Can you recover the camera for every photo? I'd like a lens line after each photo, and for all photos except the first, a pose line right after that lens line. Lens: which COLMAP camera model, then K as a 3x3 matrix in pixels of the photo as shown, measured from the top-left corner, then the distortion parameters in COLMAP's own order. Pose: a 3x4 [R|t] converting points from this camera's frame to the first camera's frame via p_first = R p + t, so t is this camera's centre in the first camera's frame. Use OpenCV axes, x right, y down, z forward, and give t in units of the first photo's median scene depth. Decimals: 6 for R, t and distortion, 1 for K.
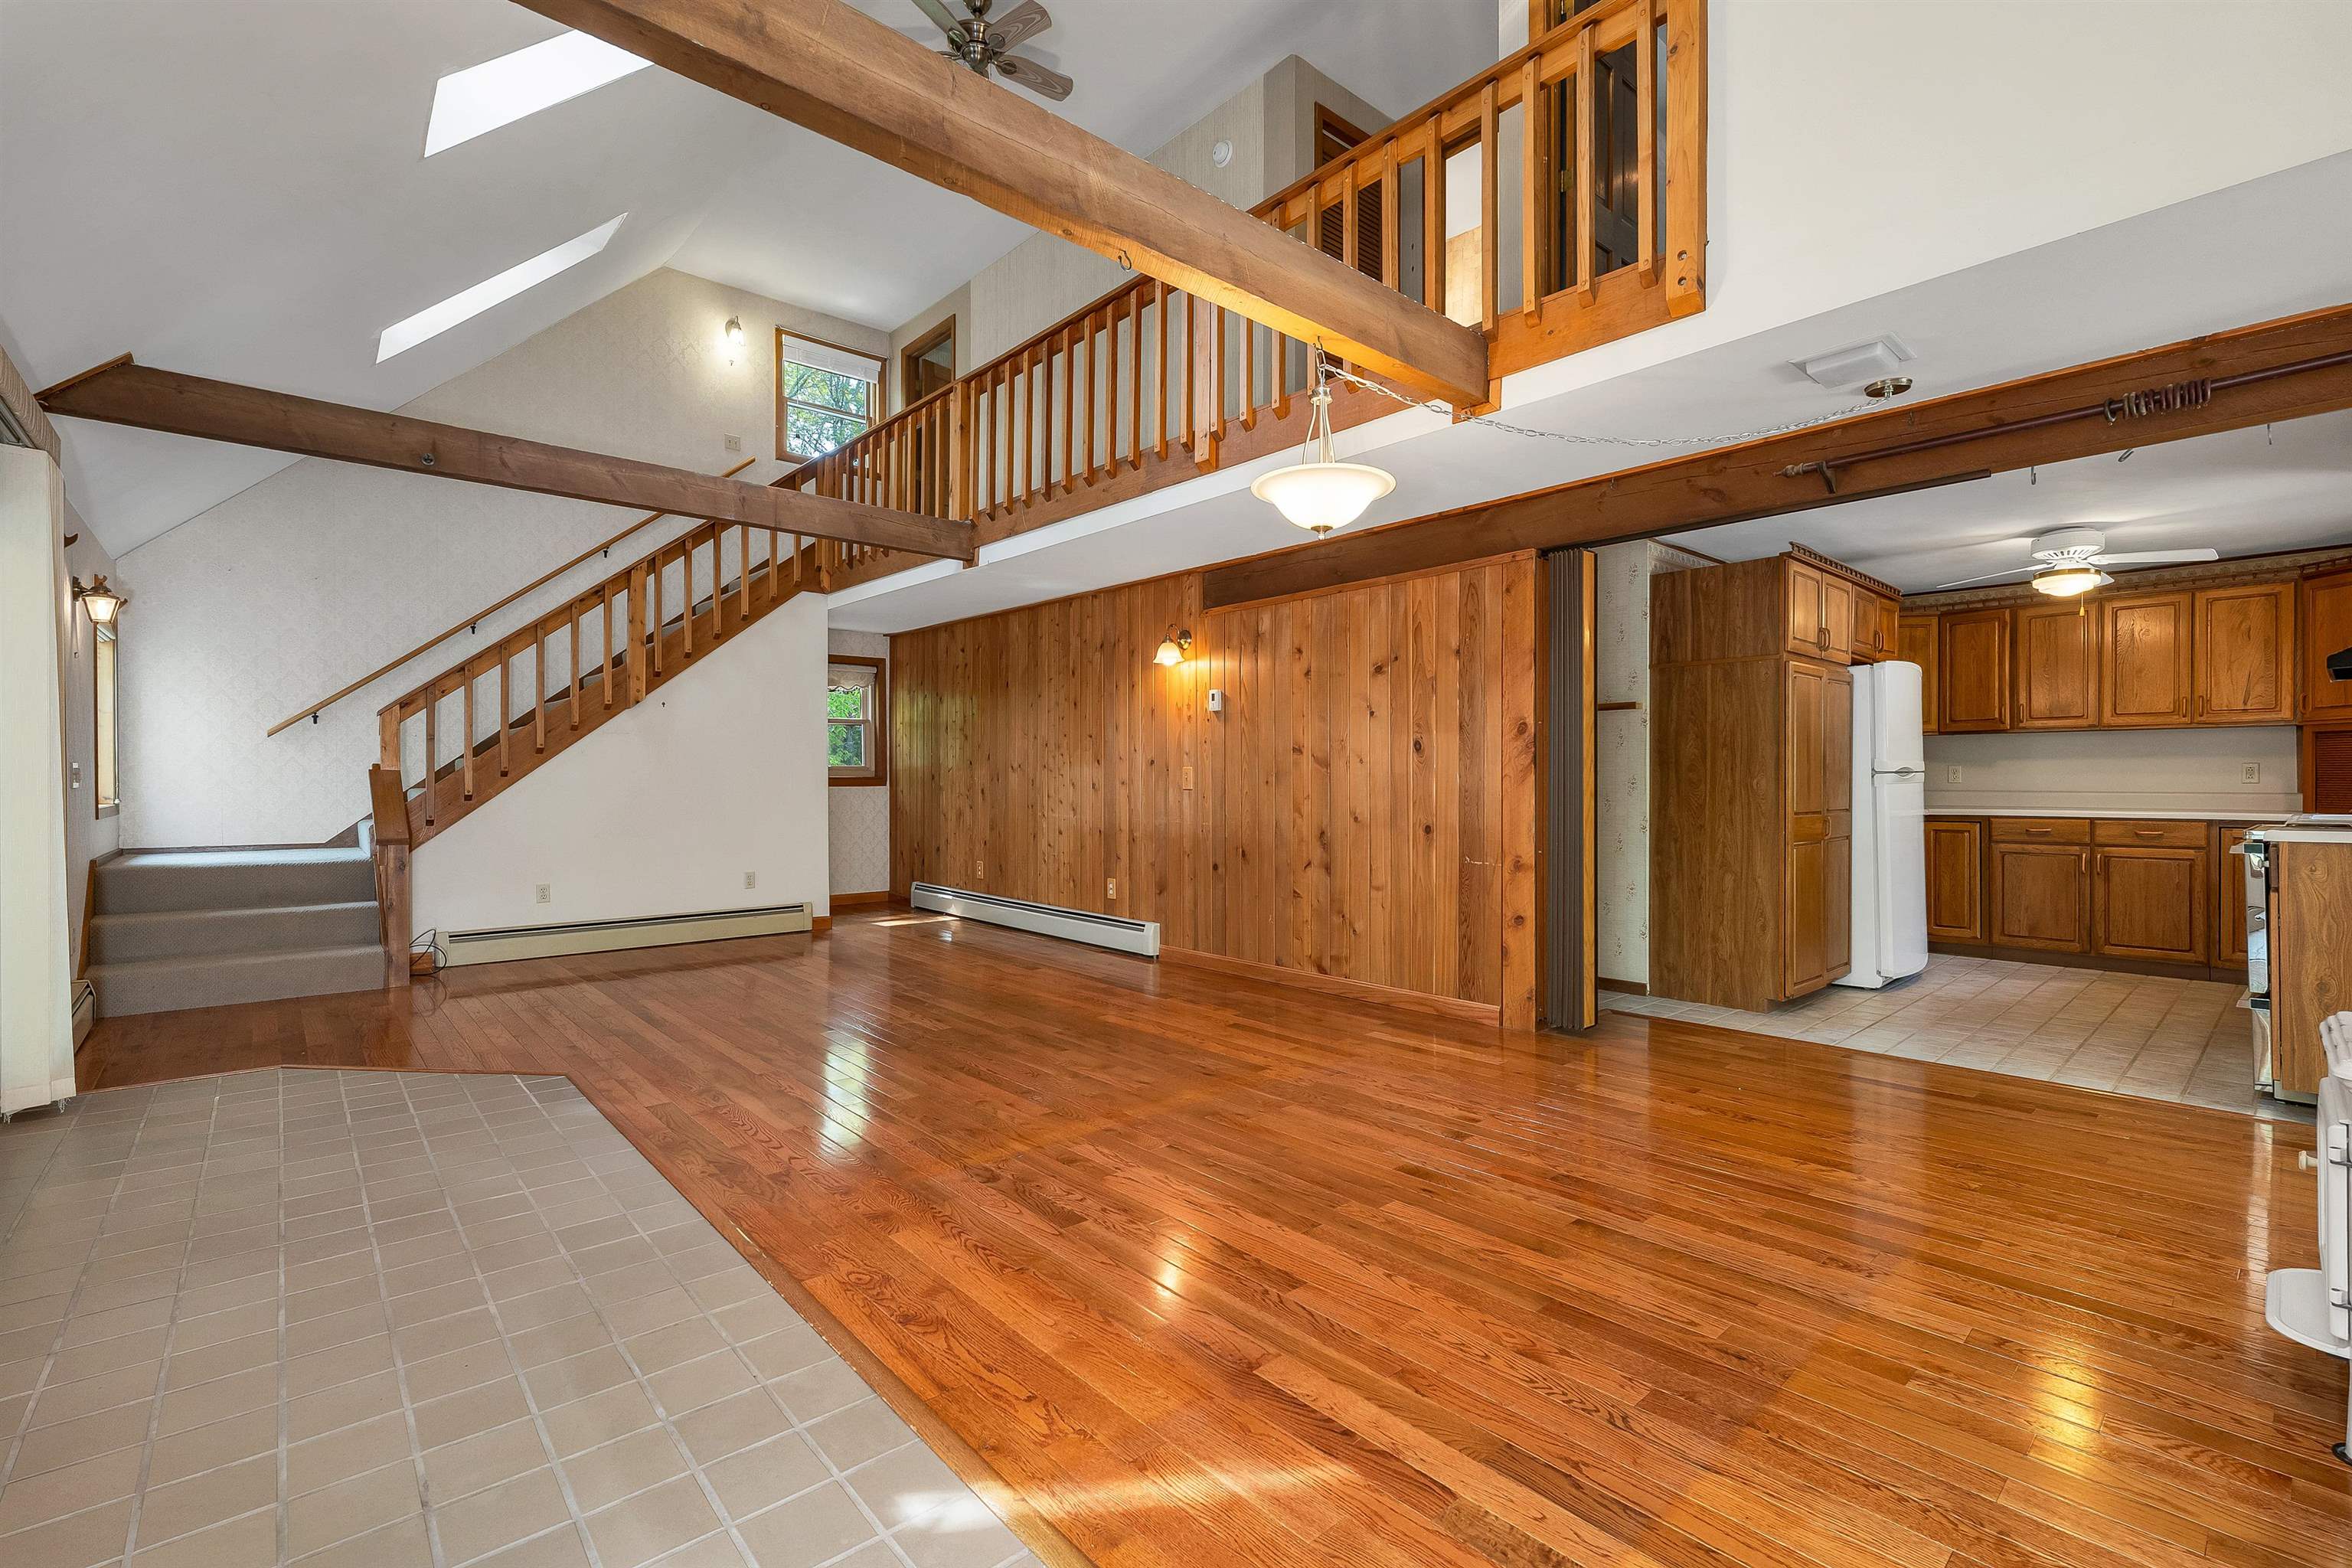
lens RADIAL K [[1023.8, 0, 1176.0], [0, 1023.8, 779.5], [0, 0, 1]] dist [-0.002498, -0.000265]
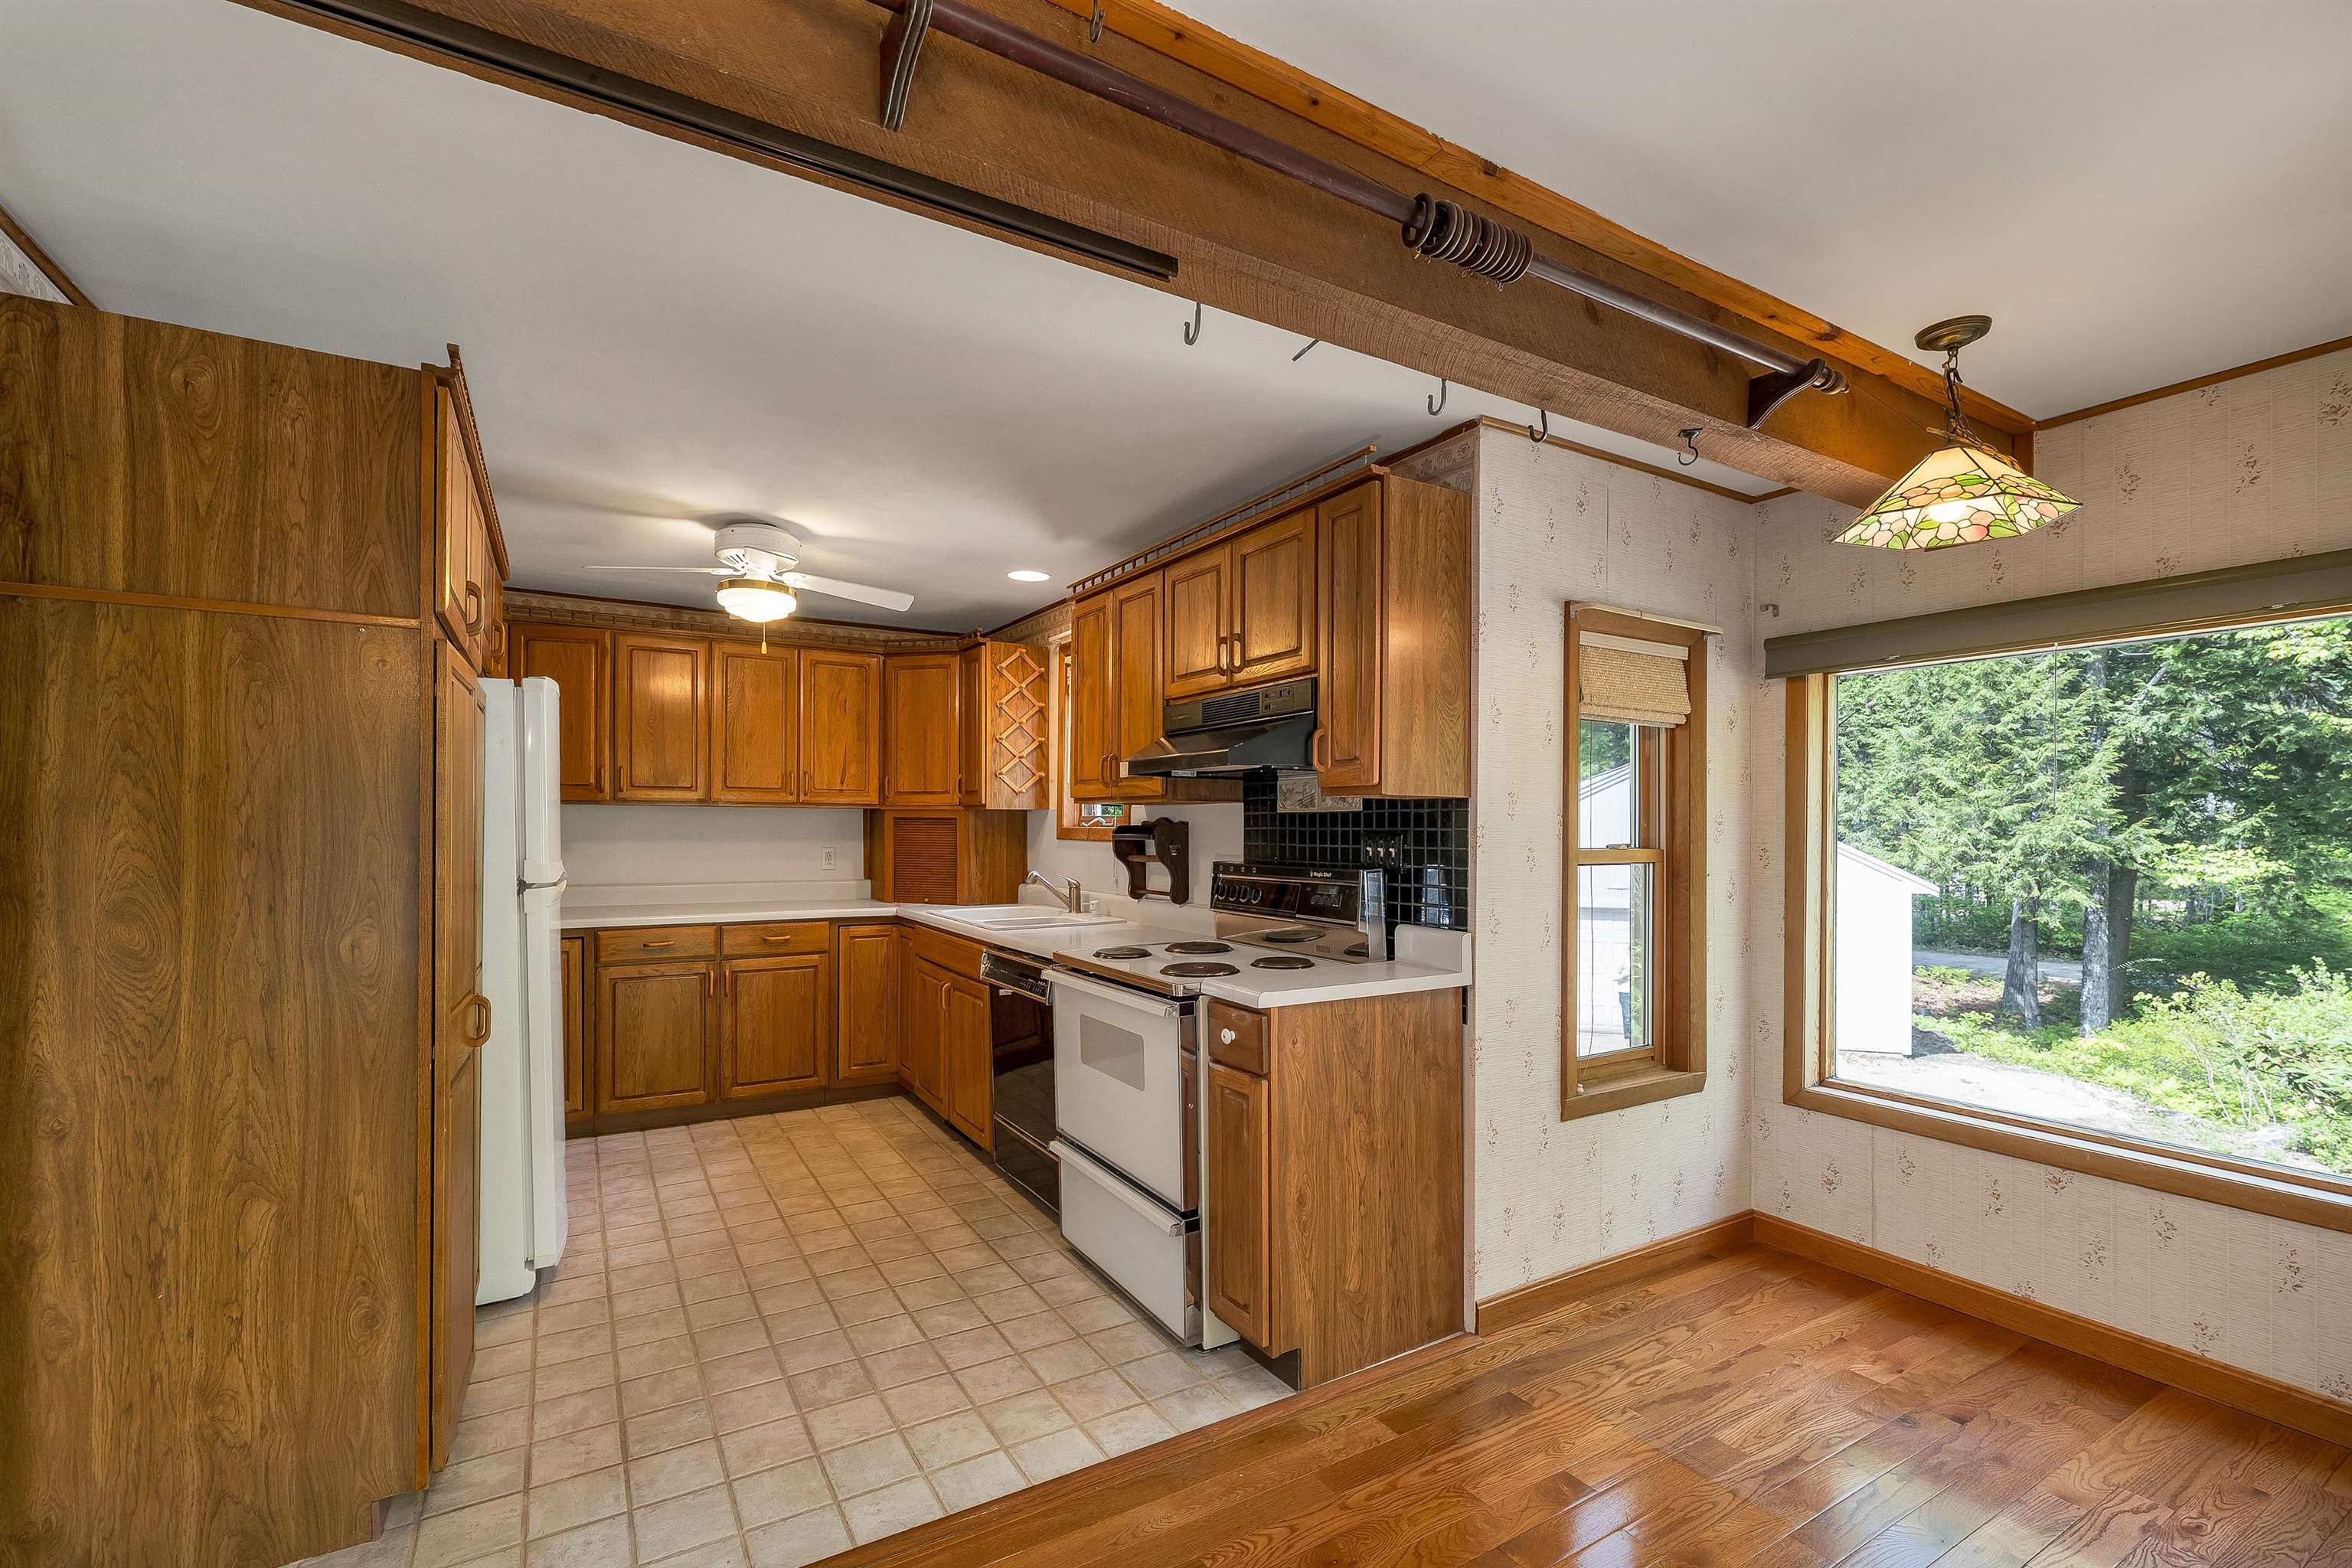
lens RADIAL K [[1023.8, 0, 1160.1], [0, 1023.8, 824.9], [0, 0, 1]] dist [-0.002498, -0.000265]
pose [[0.195958, 0.004223, 0.980603, 0.237501], [-0.005580, 0.999979, -0.003192, -0.039013], [-0.980596, -0.004846, 0.195978, 0.589839]]
